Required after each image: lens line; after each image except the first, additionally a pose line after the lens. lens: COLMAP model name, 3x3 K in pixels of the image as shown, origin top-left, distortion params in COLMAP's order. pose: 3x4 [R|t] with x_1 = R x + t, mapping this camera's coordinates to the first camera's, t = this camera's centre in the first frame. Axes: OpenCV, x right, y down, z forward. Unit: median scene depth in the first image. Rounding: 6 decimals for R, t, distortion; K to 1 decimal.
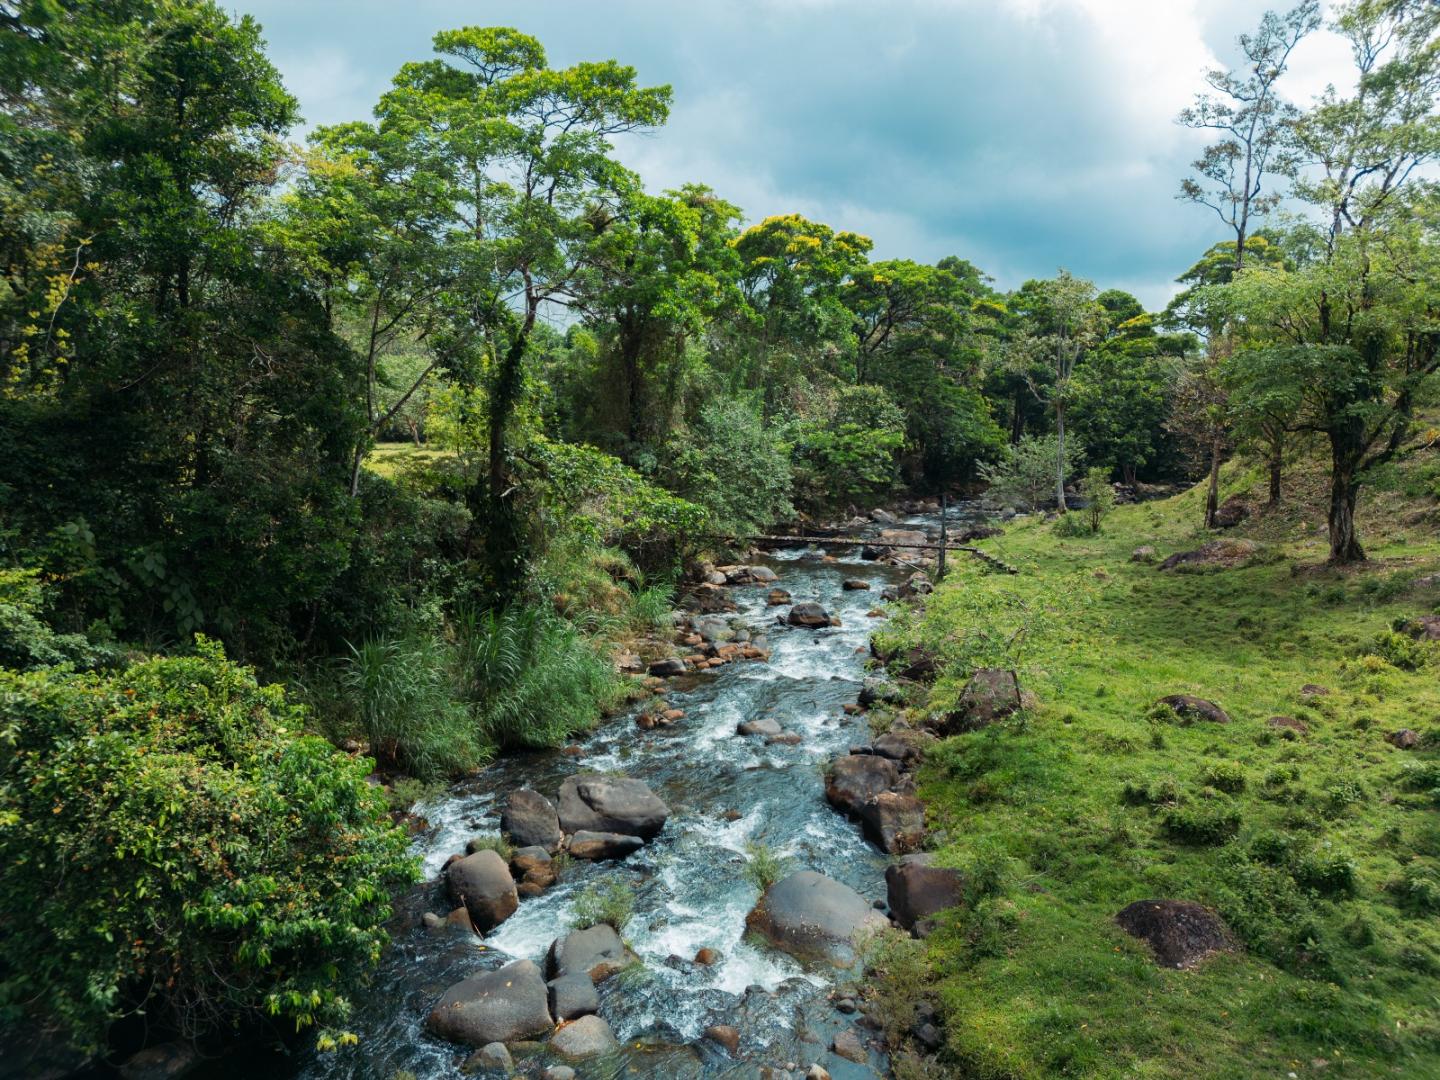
lens RADIAL K [[1005.2, 0, 712.1], [0, 1005.2, 491.9], [0, 0, 1]] dist [0.098970, -0.101367]
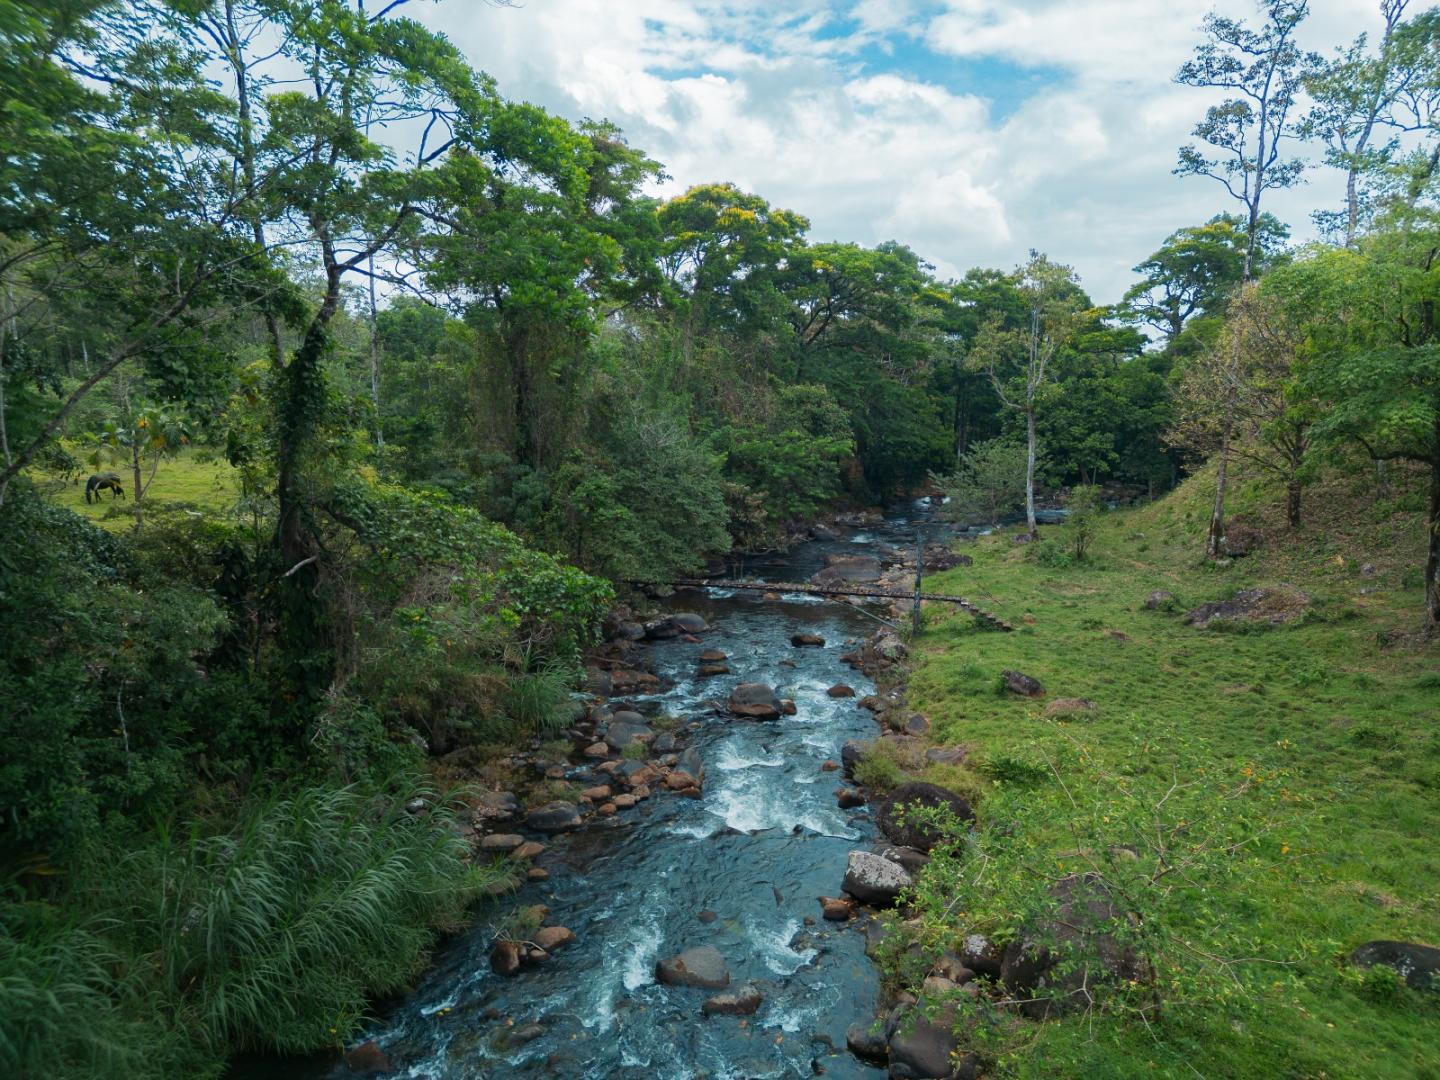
lens RADIAL K [[1005.2, 0, 712.1], [0, 1005.2, 491.9], [0, 0, 1]] dist [0.098970, -0.101367]
pose [[0.997153, -0.005026, 0.075231, 0.006718], [0.004239, 0.999935, 0.010612, -0.029560], [-0.075280, -0.010263, 0.997110, 0.183176]]
